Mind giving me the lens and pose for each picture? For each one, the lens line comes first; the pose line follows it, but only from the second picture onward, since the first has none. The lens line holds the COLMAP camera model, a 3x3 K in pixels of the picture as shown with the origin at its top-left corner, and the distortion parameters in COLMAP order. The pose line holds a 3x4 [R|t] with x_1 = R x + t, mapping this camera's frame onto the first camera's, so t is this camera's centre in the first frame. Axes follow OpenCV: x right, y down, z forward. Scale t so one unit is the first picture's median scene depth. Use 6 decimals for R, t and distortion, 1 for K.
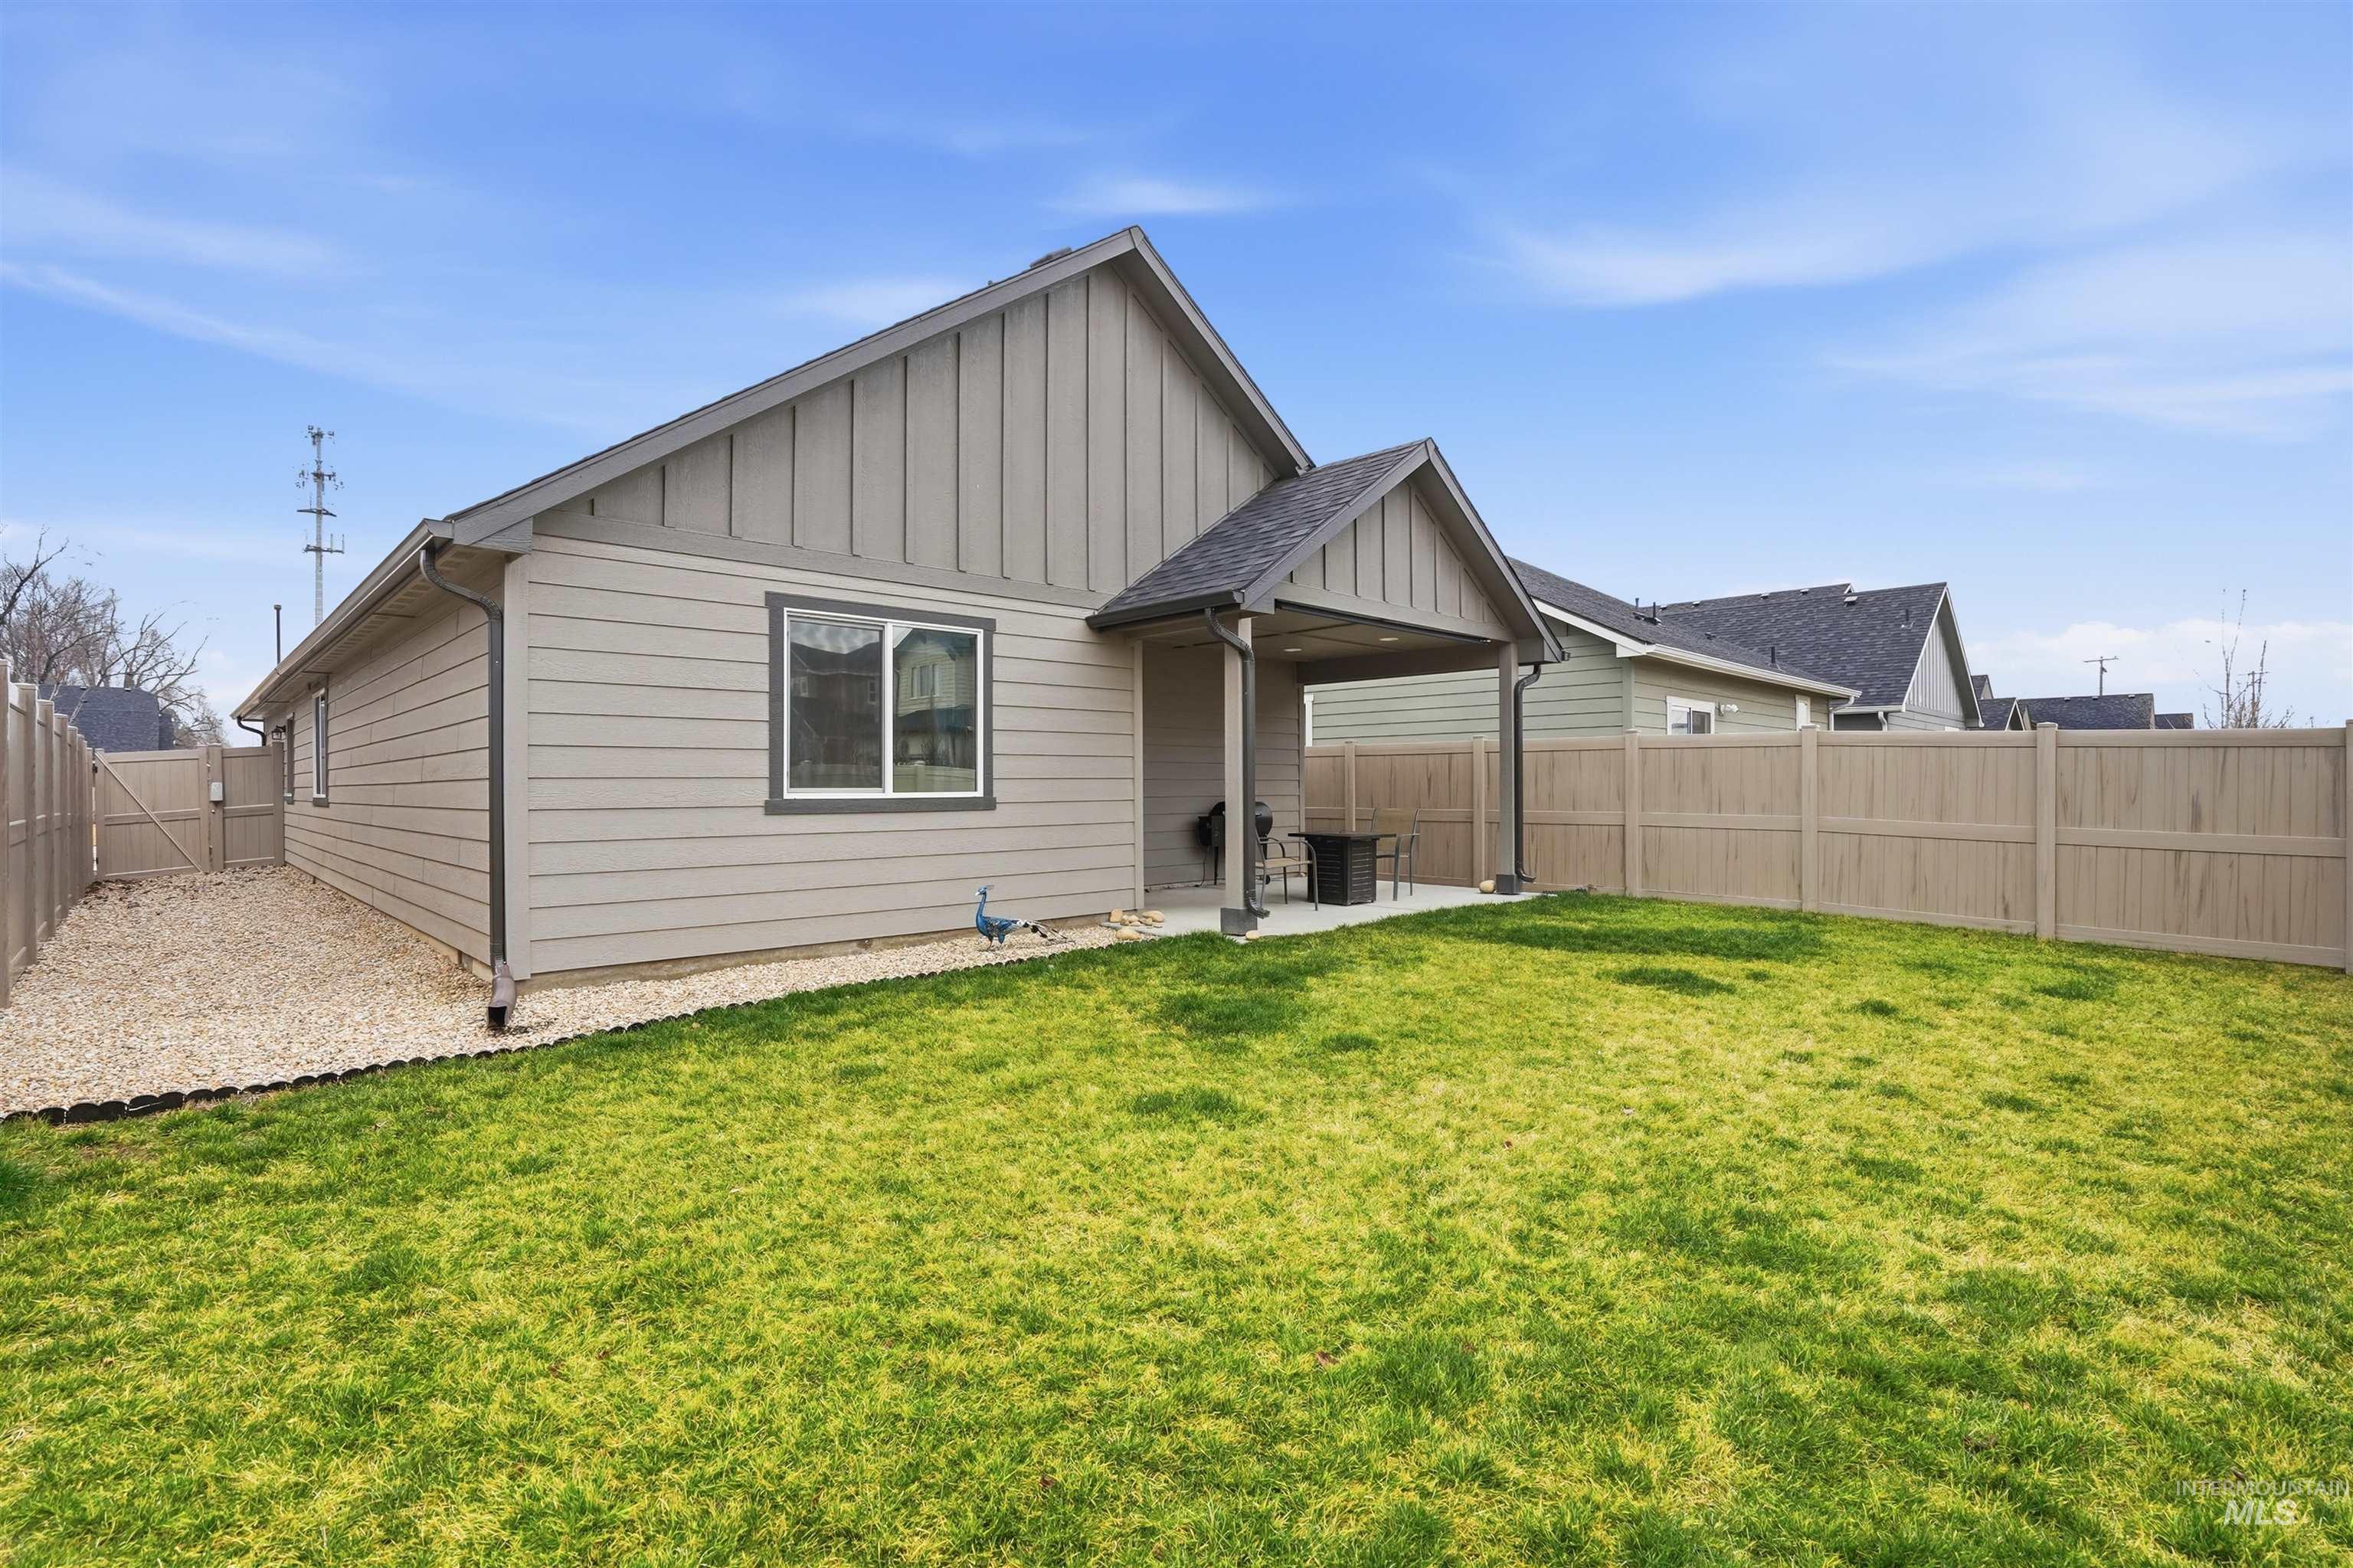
lens RADIAL K [[1099.4, 0, 1165.5], [0, 1099.4, 792.6], [0, 0, 1]] dist [-0.068764, 0.030757]
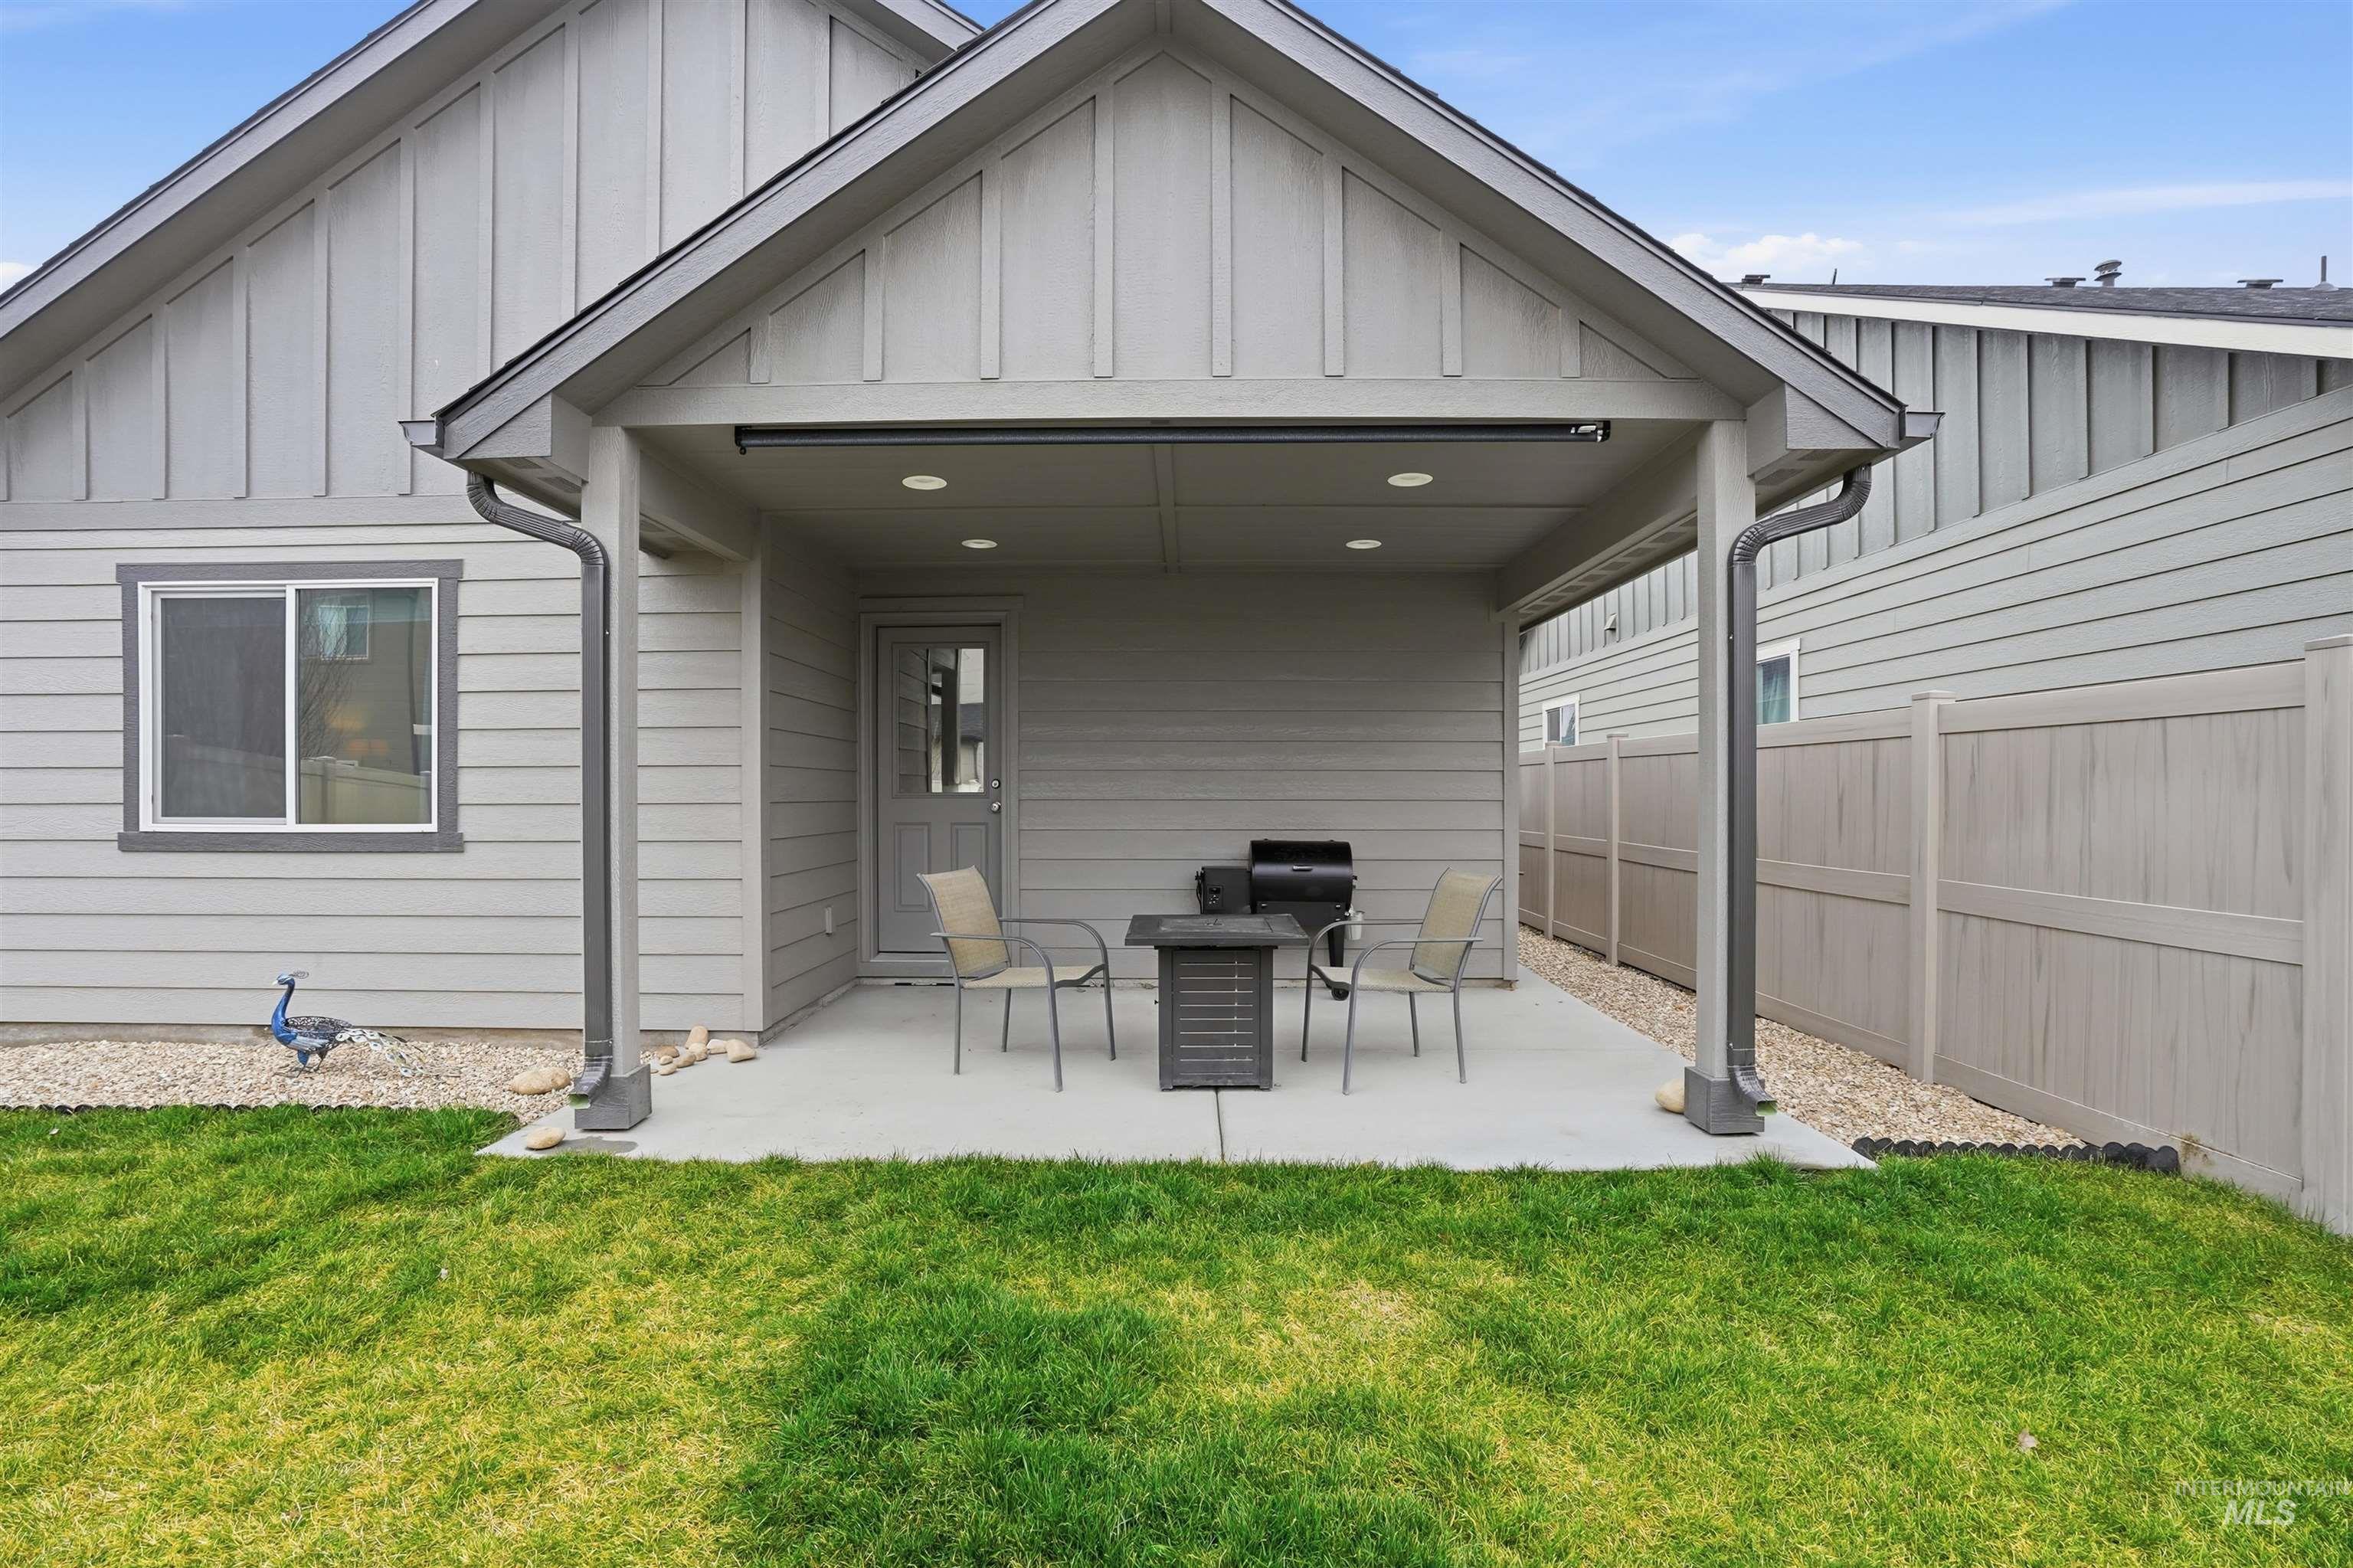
lens RADIAL K [[1099.4, 0, 1165.5], [0, 1099.4, 792.6], [0, 0, 1]] dist [-0.068764, 0.030757]
pose [[0.706918, 0.003843, -0.707285, 0.597550], [-0.006705, 0.999977, -0.001268, -0.022014], [0.707263, 0.005639, 0.706928, 0.856462]]
